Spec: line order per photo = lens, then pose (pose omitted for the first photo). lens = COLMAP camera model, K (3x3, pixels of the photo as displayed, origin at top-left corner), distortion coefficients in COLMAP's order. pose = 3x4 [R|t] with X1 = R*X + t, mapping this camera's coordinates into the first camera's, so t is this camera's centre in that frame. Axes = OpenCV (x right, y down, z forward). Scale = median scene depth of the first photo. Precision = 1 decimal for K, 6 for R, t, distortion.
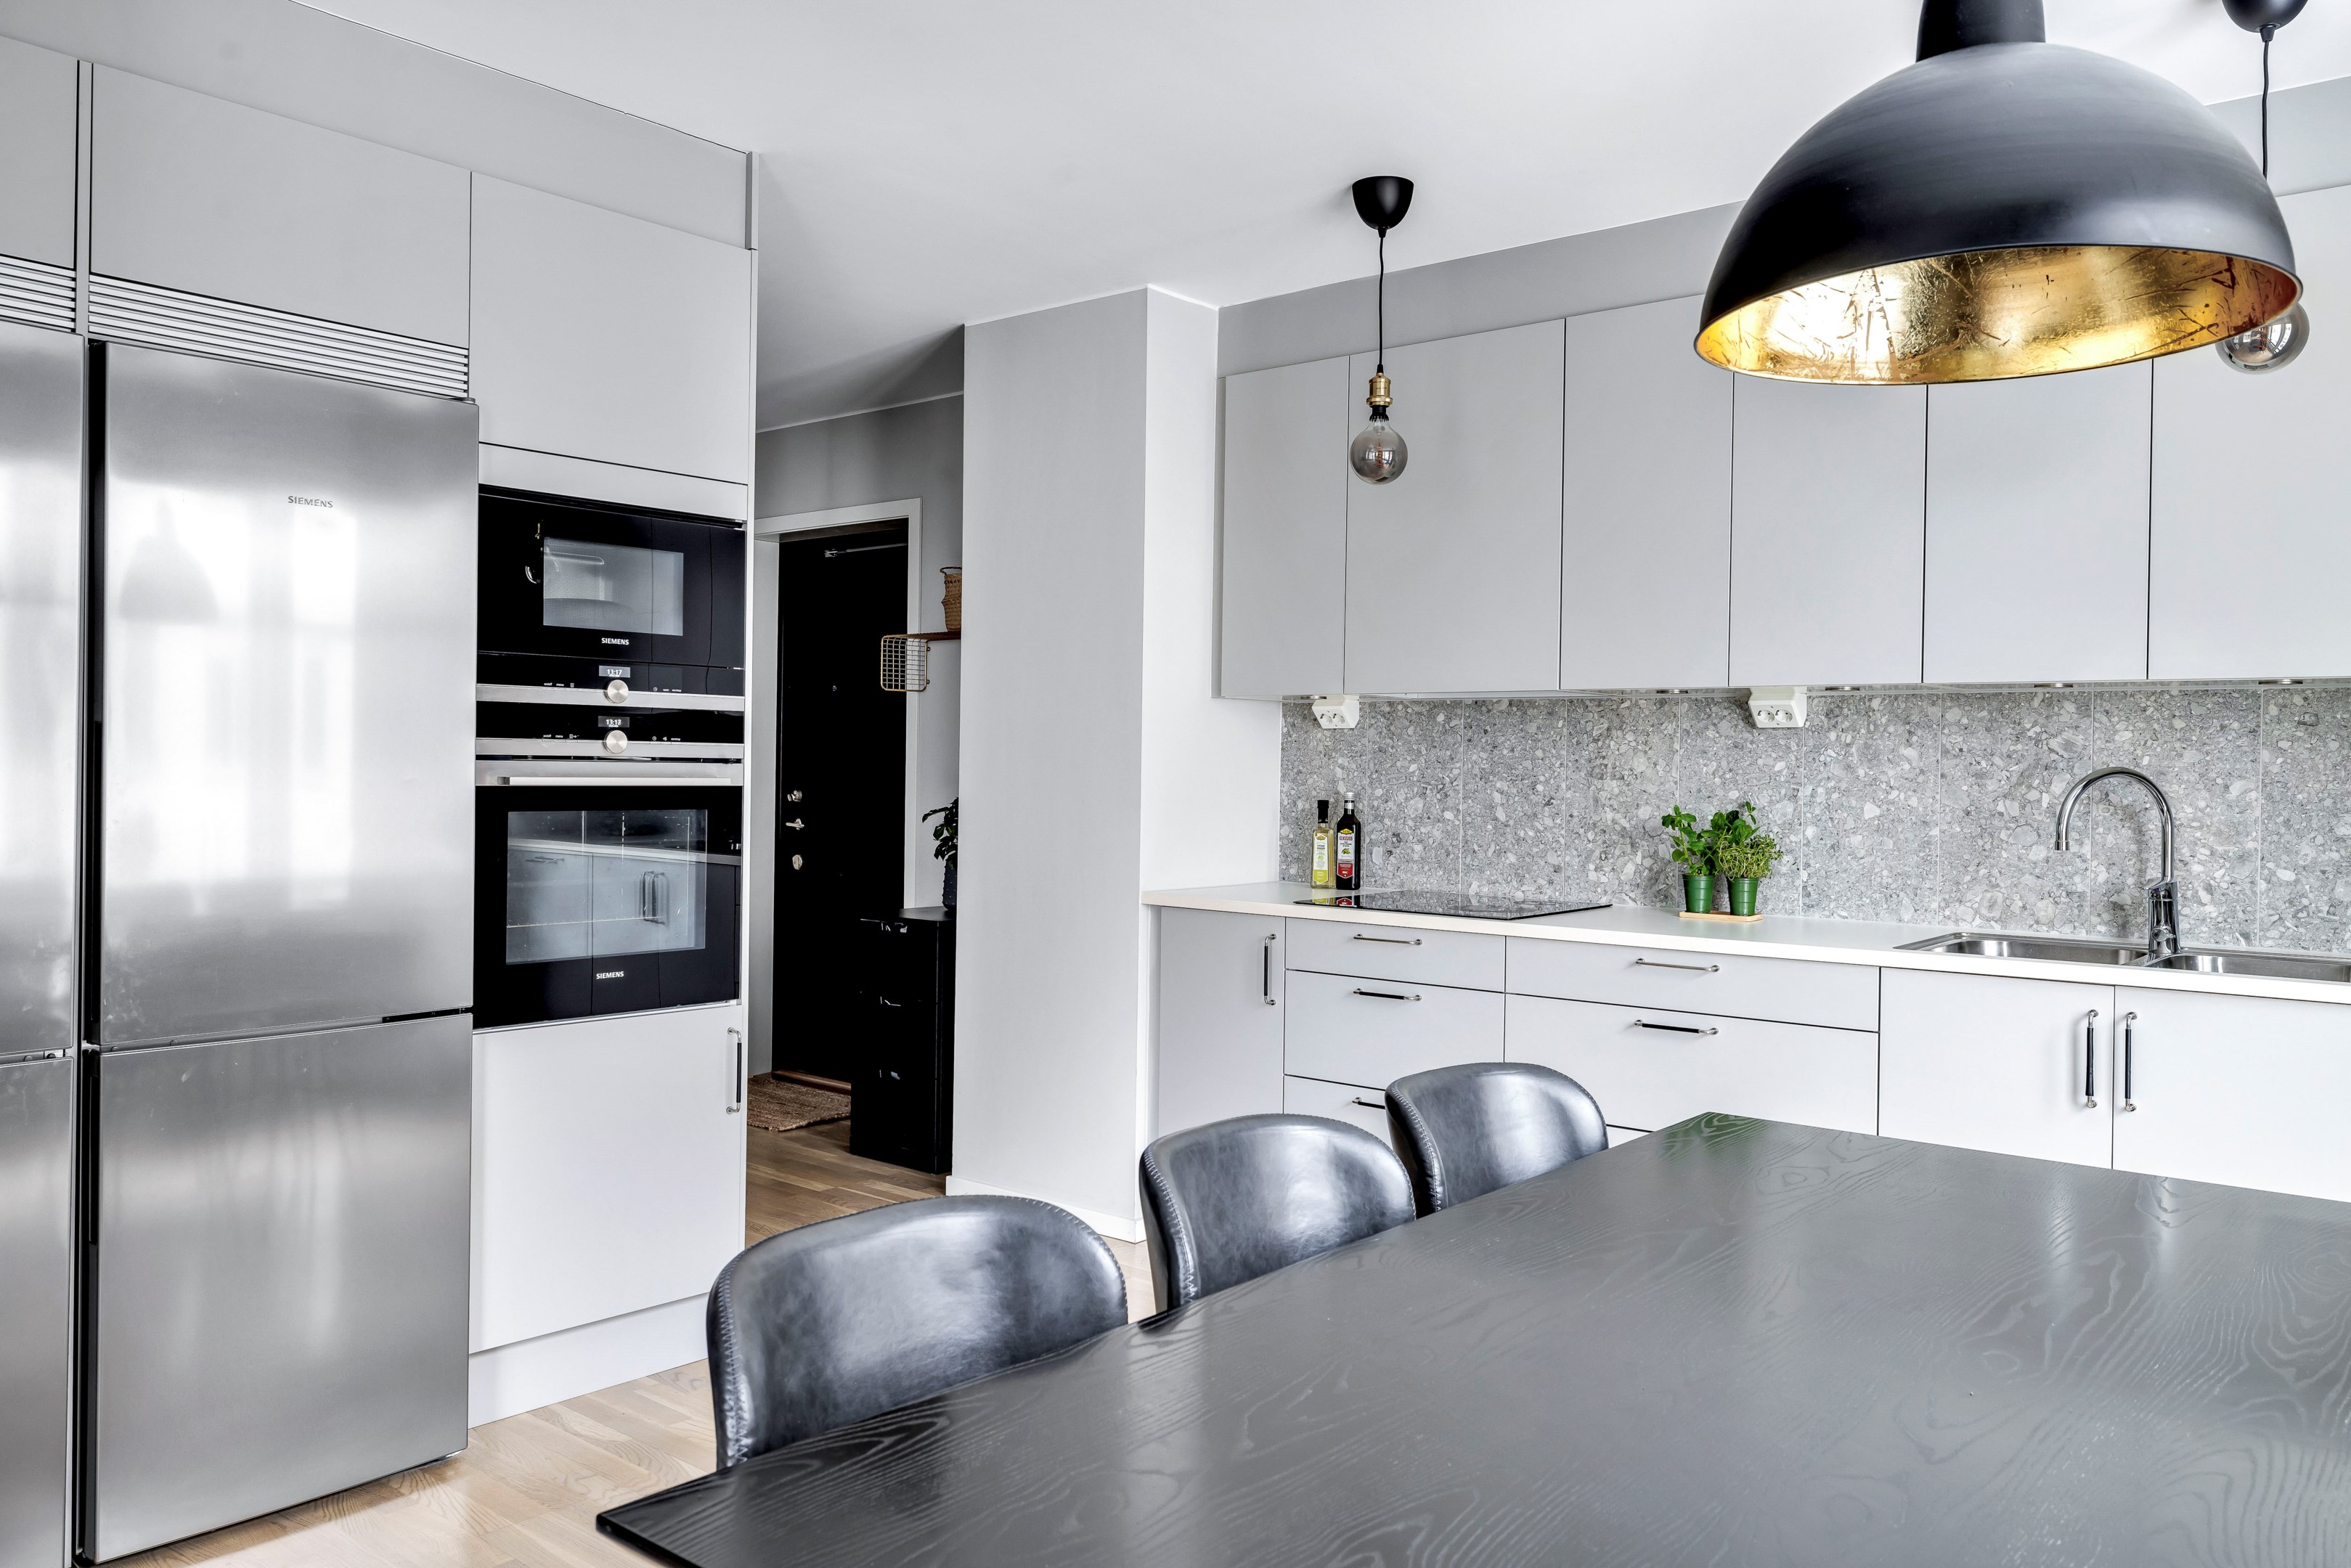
lens RADIAL K [[1724.5, 0, 1155.9], [0, 1724.5, 770.4], [0, 0, 1]] dist [-0.017991, 0.013971]
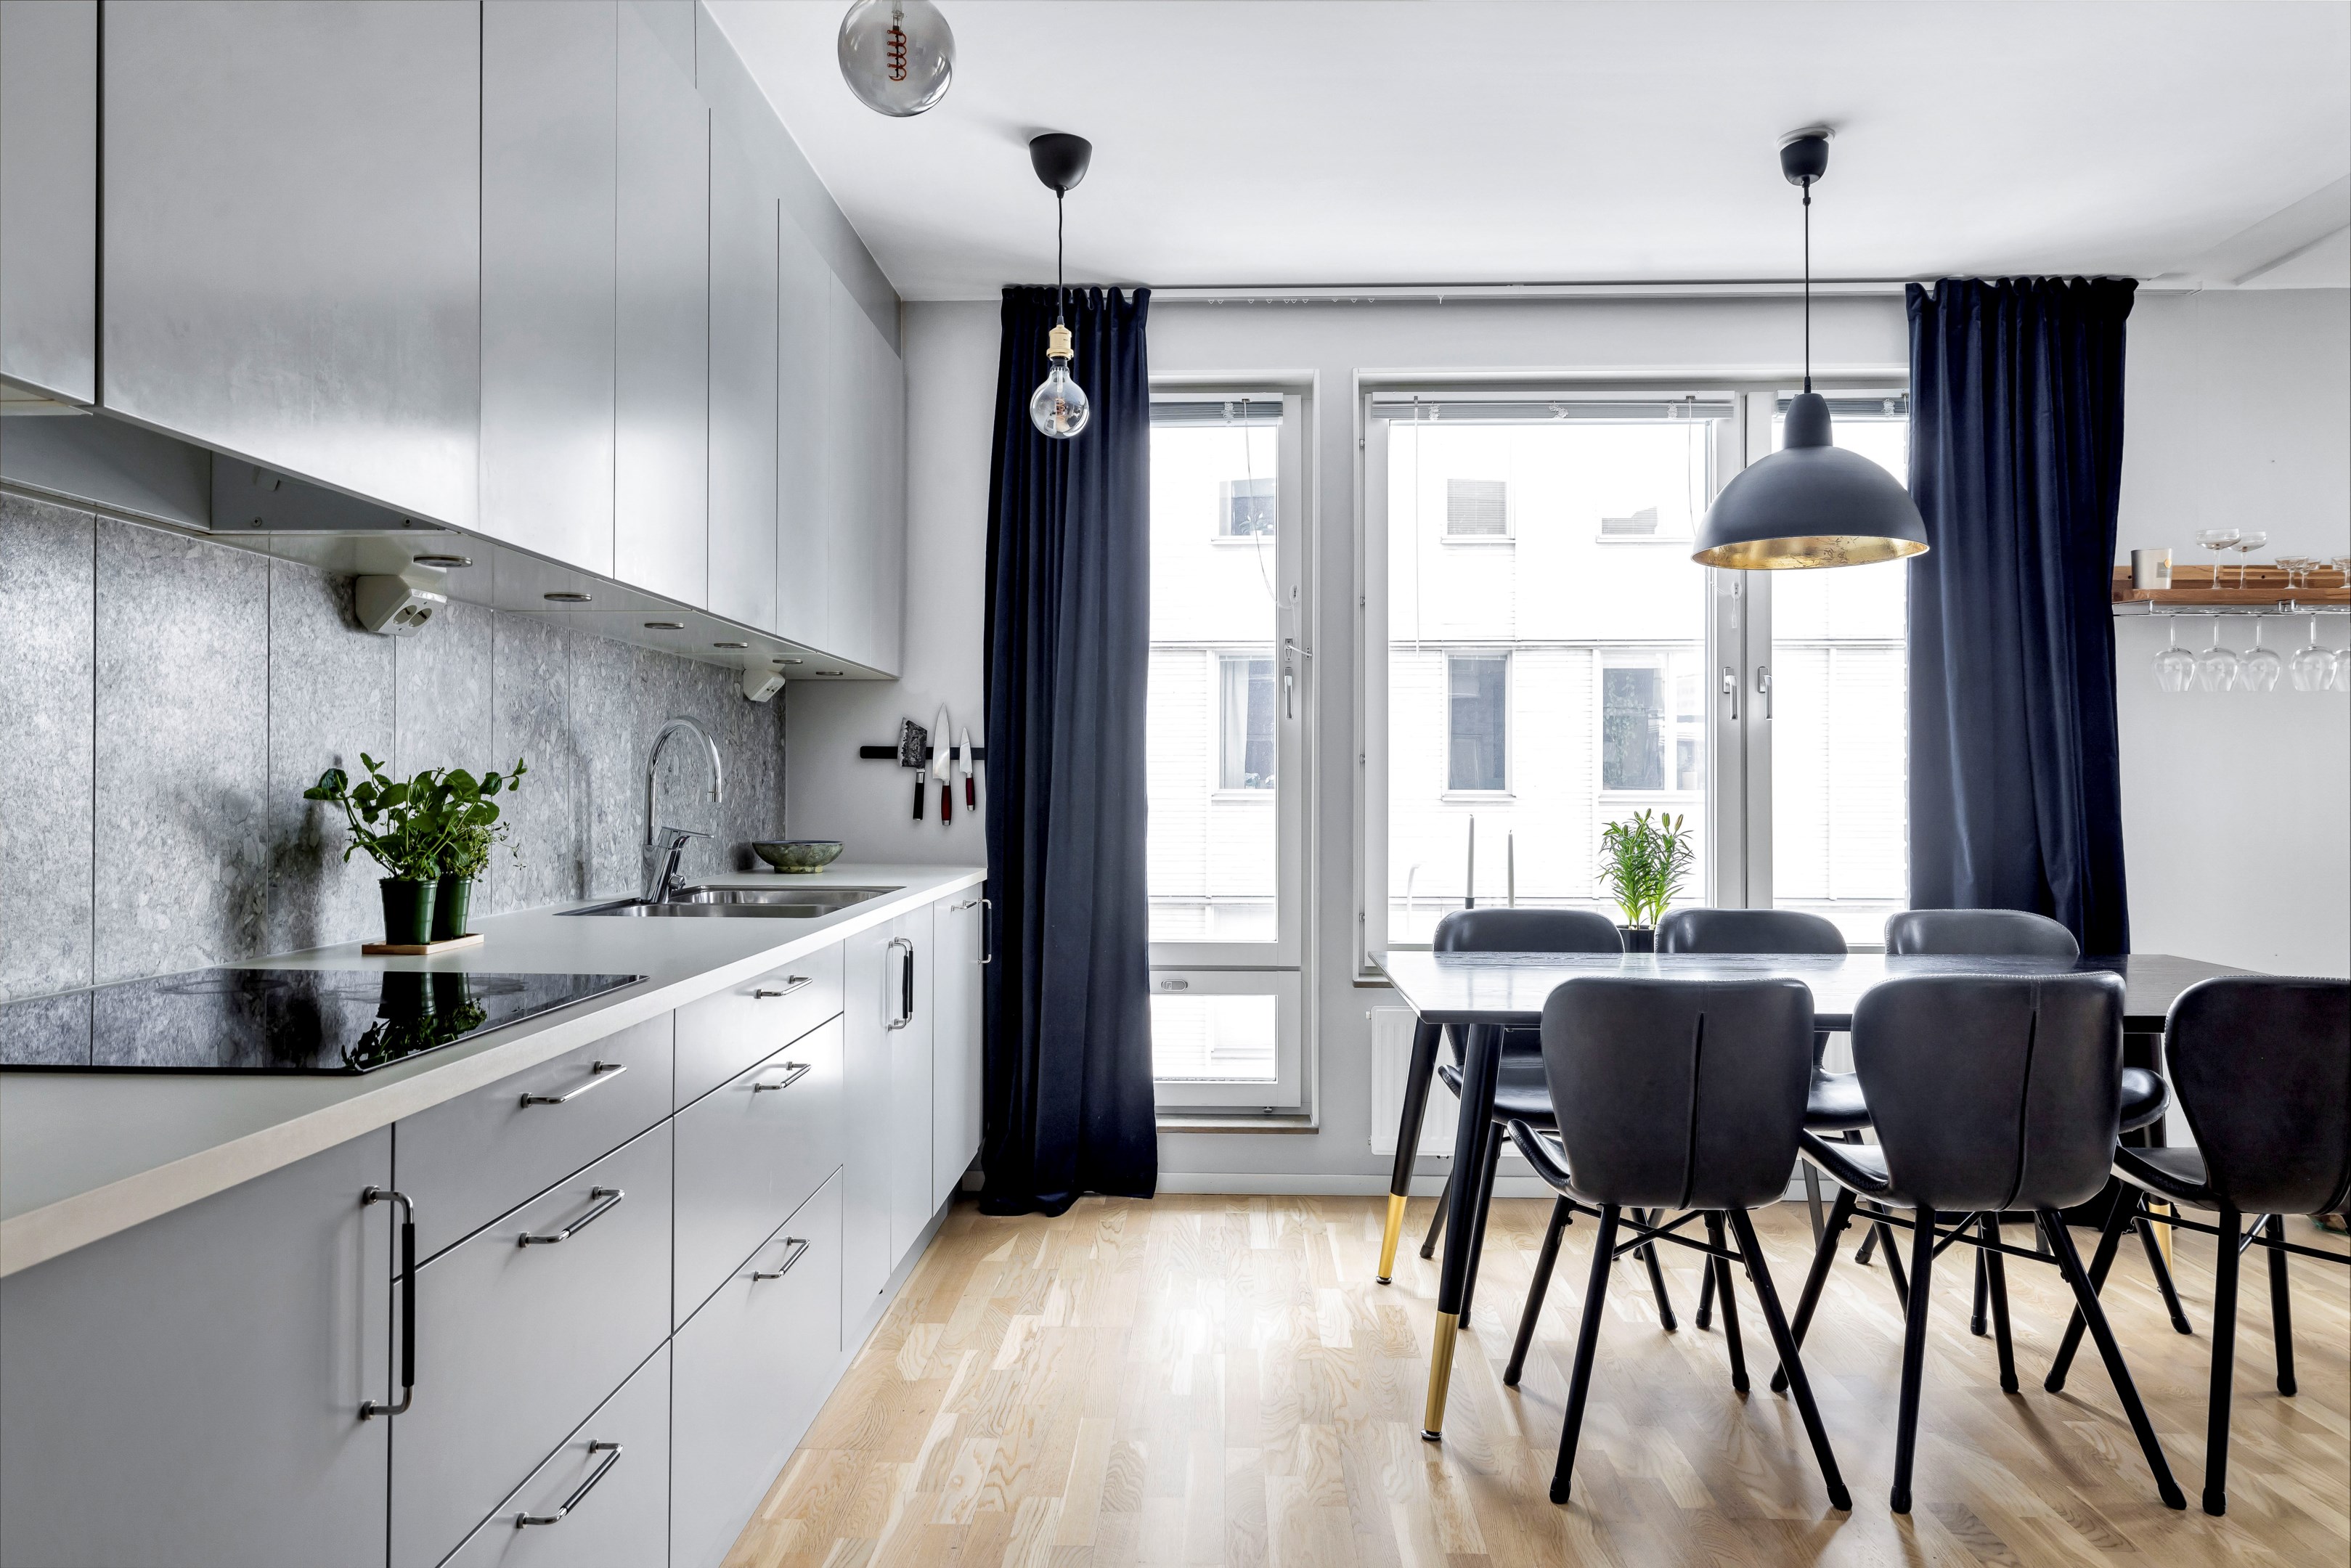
lens RADIAL K [[1503.7, 0, 1175.4], [0, 1503.7, 769.7], [0, 0, 1]] dist [0.003539, -0.006625]
pose [[-0.628340, -0.012234, 0.777843, -0.251977], [-0.016137, 0.999866, 0.002691, 0.018742], [-0.777772, -0.010861, -0.628453, 1.170446]]
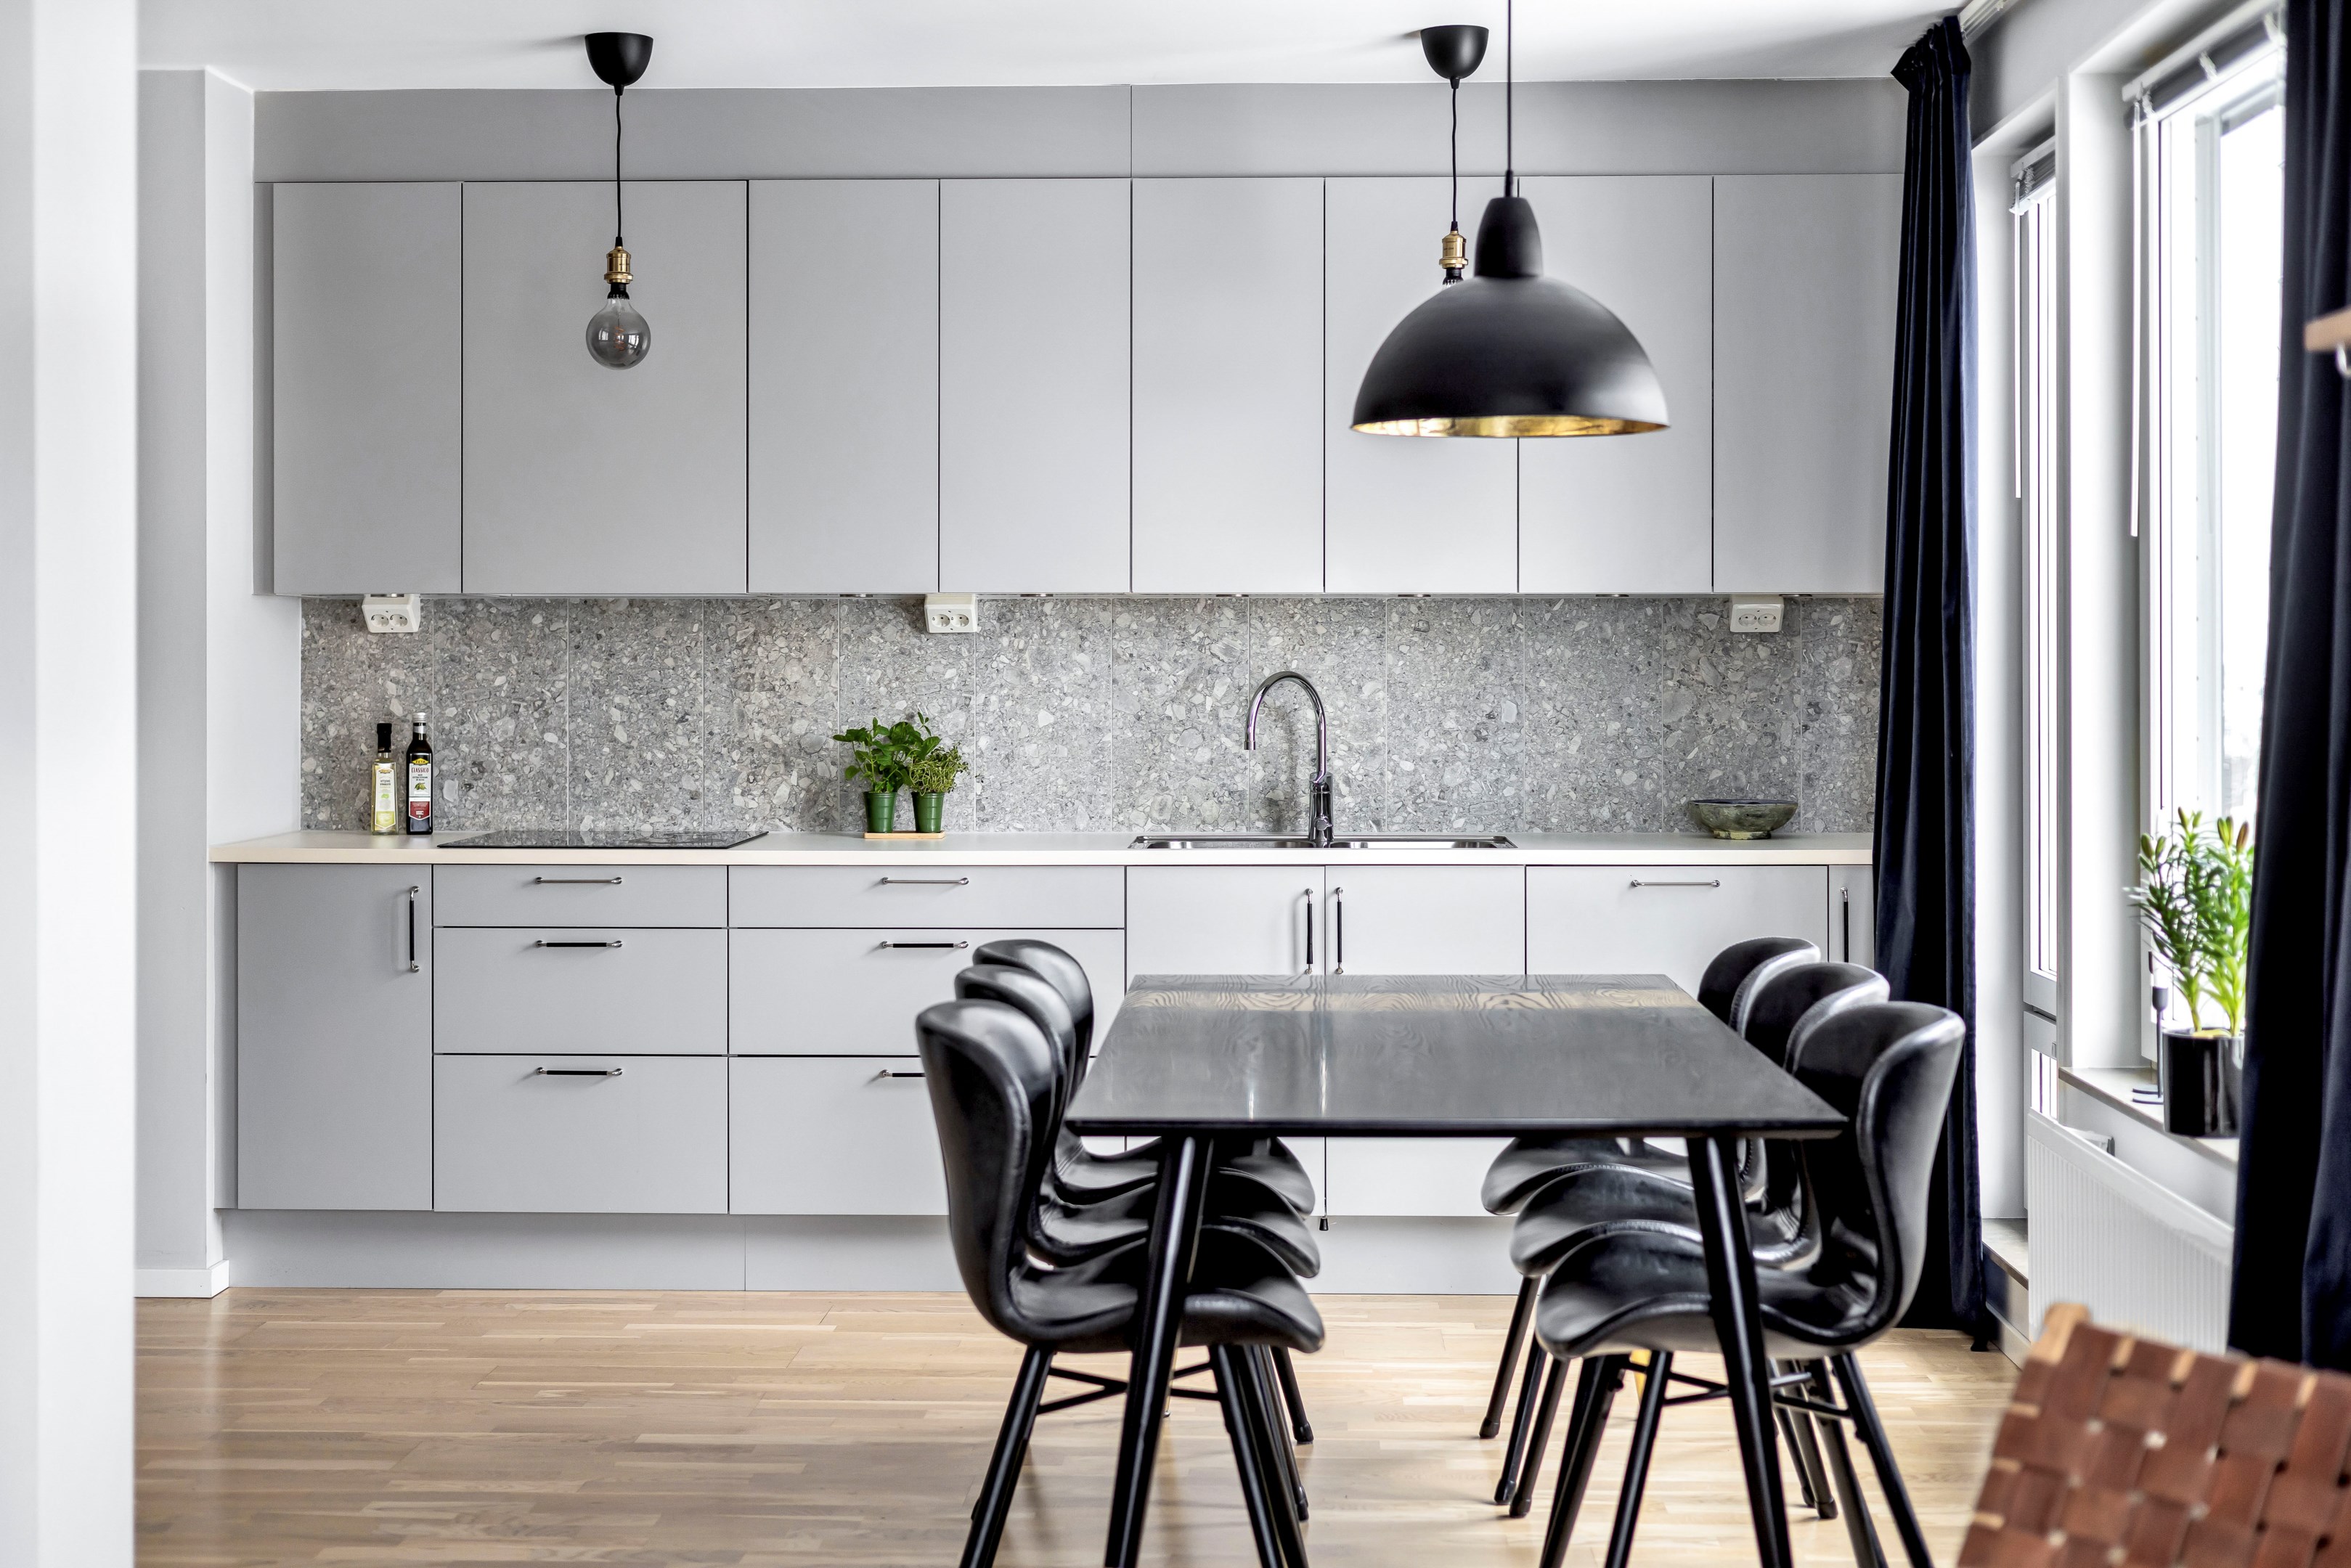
lens RADIAL K [[3309.9, 0, 1191.2], [0, 3309.9, 675.5], [0, 0, 1]] dist [0.011267, 0.000000]
pose [[0.782877, -0.017222, 0.621937, -0.693680], [0.013695, 0.999852, 0.010448, -0.019465], [-0.622025, 0.000338, 0.782997, -0.525555]]
